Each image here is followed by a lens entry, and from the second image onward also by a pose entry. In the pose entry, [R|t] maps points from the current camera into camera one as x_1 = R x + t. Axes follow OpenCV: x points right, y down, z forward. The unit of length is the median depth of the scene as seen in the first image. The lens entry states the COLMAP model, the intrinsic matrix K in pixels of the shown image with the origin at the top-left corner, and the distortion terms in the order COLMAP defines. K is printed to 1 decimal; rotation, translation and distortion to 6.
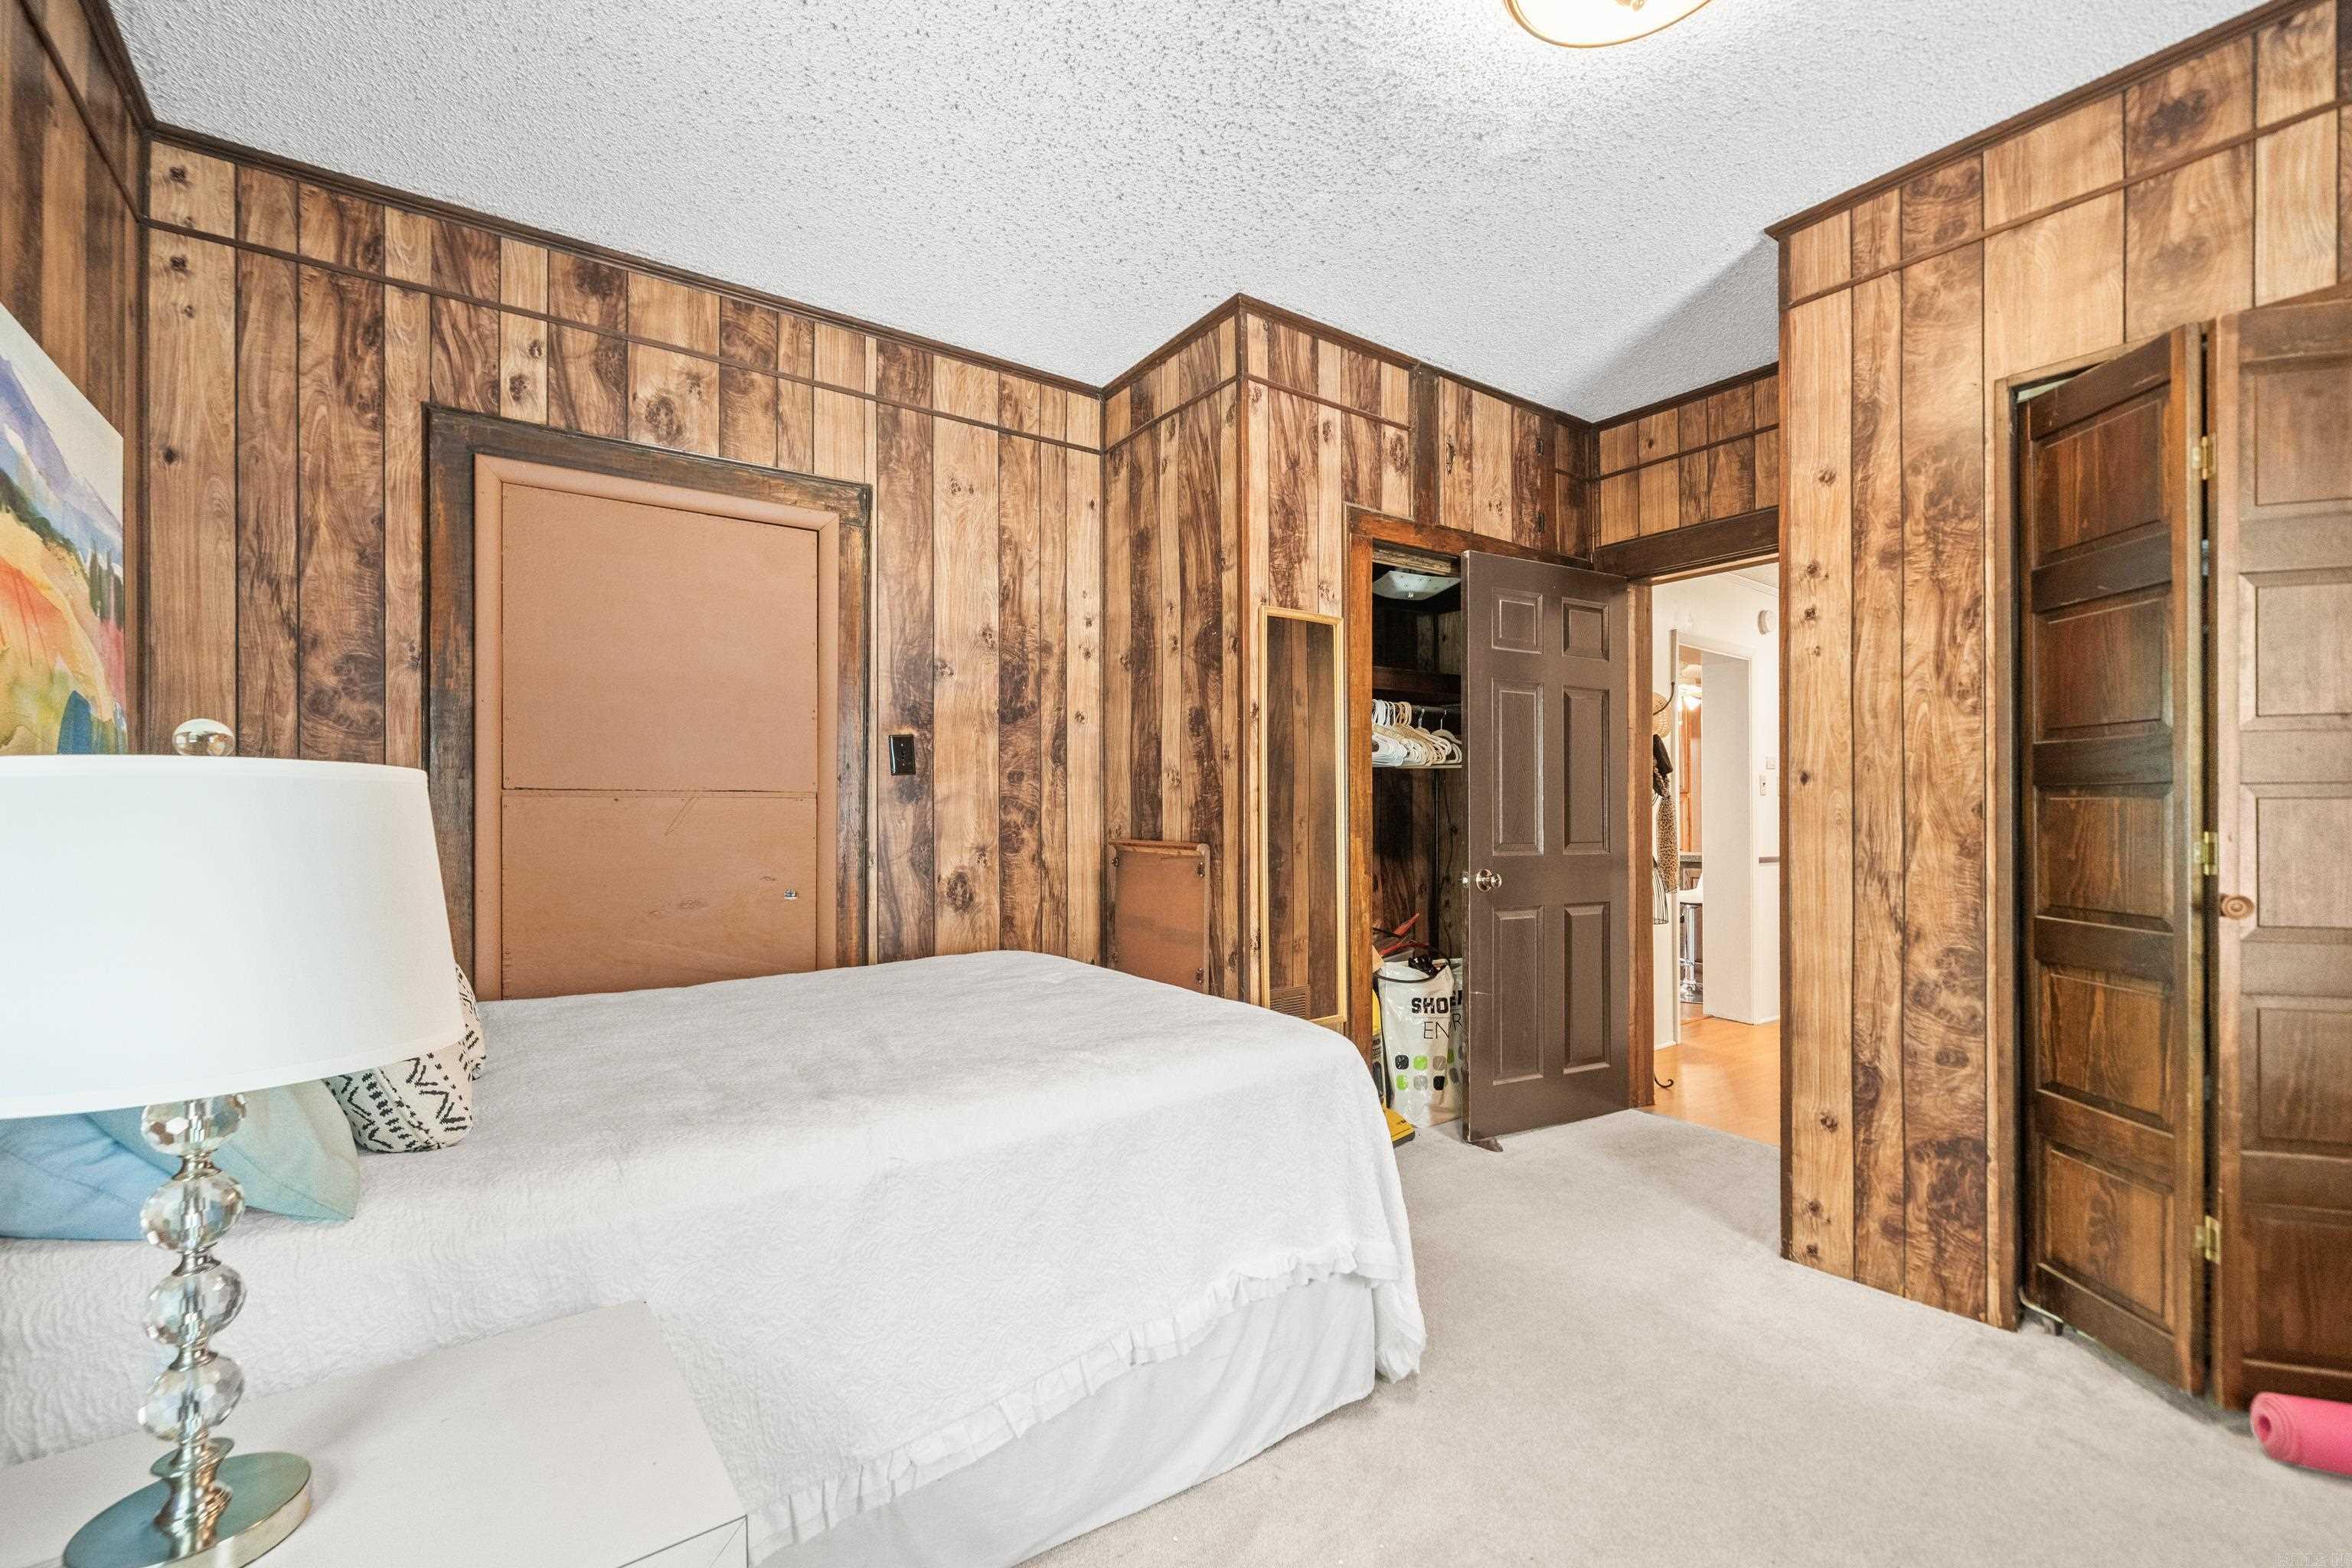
lens RADIAL K [[985.2, 0, 1173.4], [0, 985.2, 812.9], [0, 0, 1]] dist [-0.000586, -0.000360]
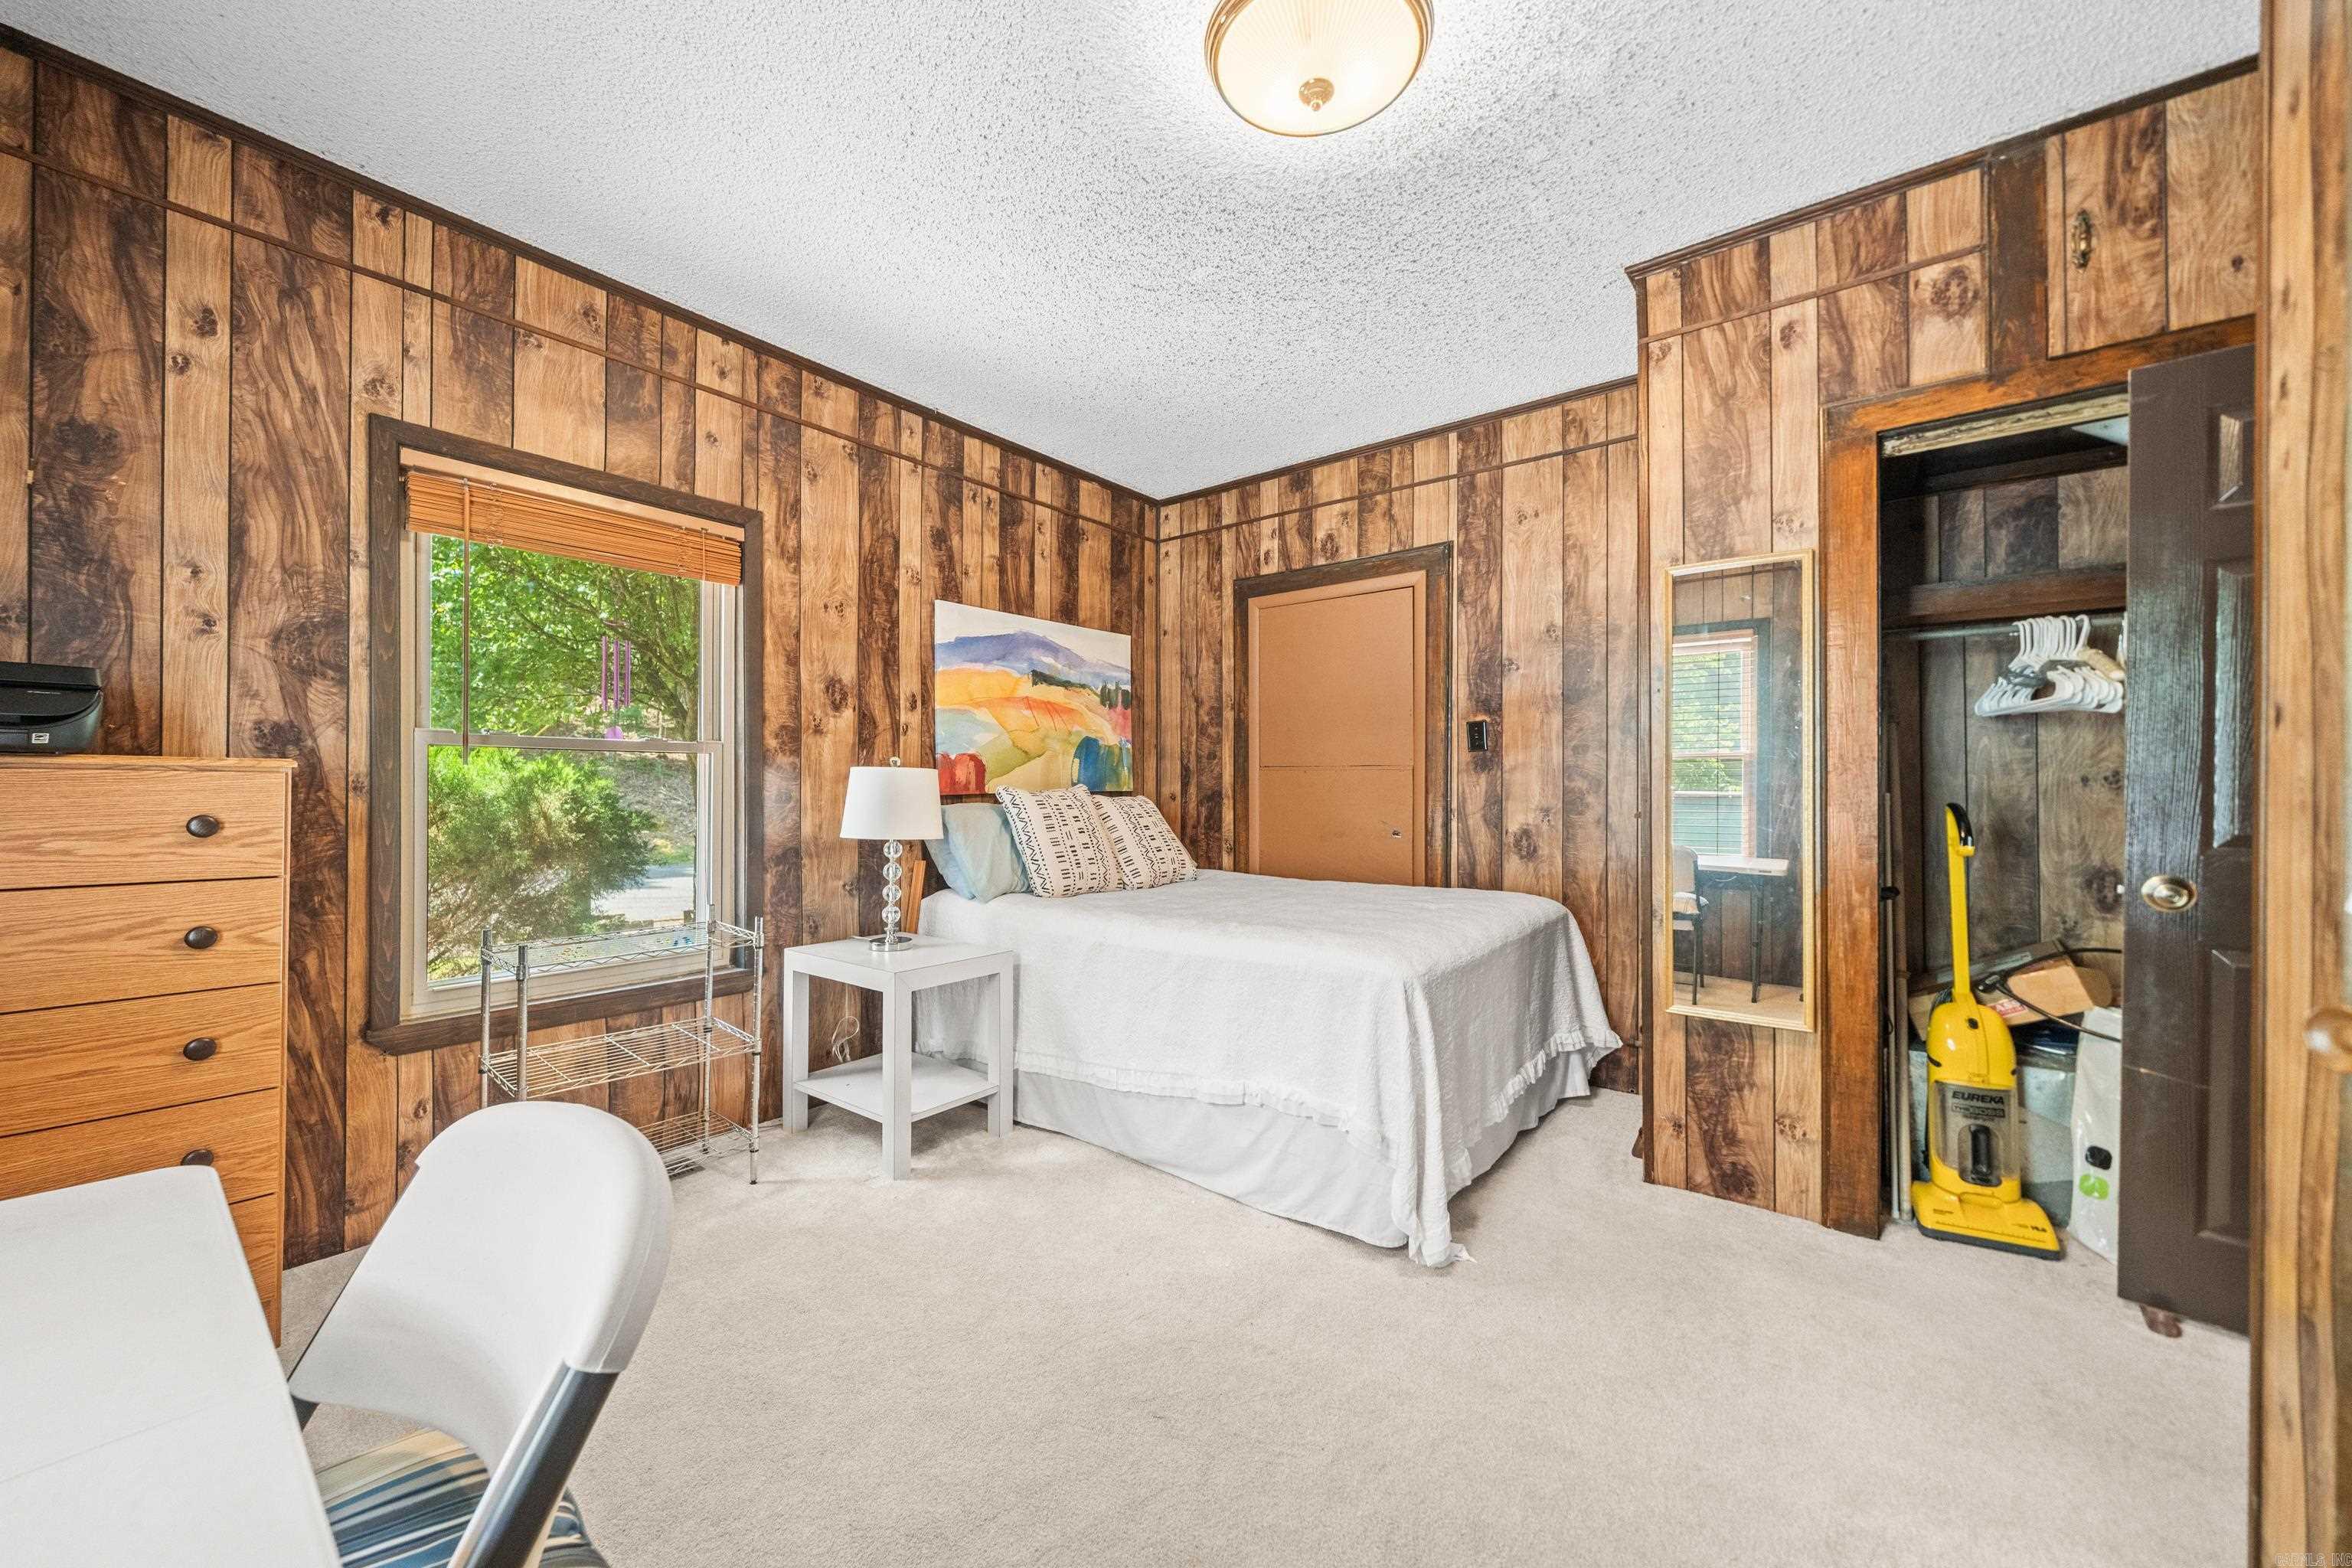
lens RADIAL K [[905.7, 0, 1176.0], [0, 905.7, 784.0], [0, 0, 1]] dist [-0.001755, -0.000068]
pose [[0.268595, 0.007768, -0.963222, 0.791702], [-0.003038, 0.999969, 0.007218, -0.002124], [0.963248, 0.000987, 0.268610, 0.285597]]
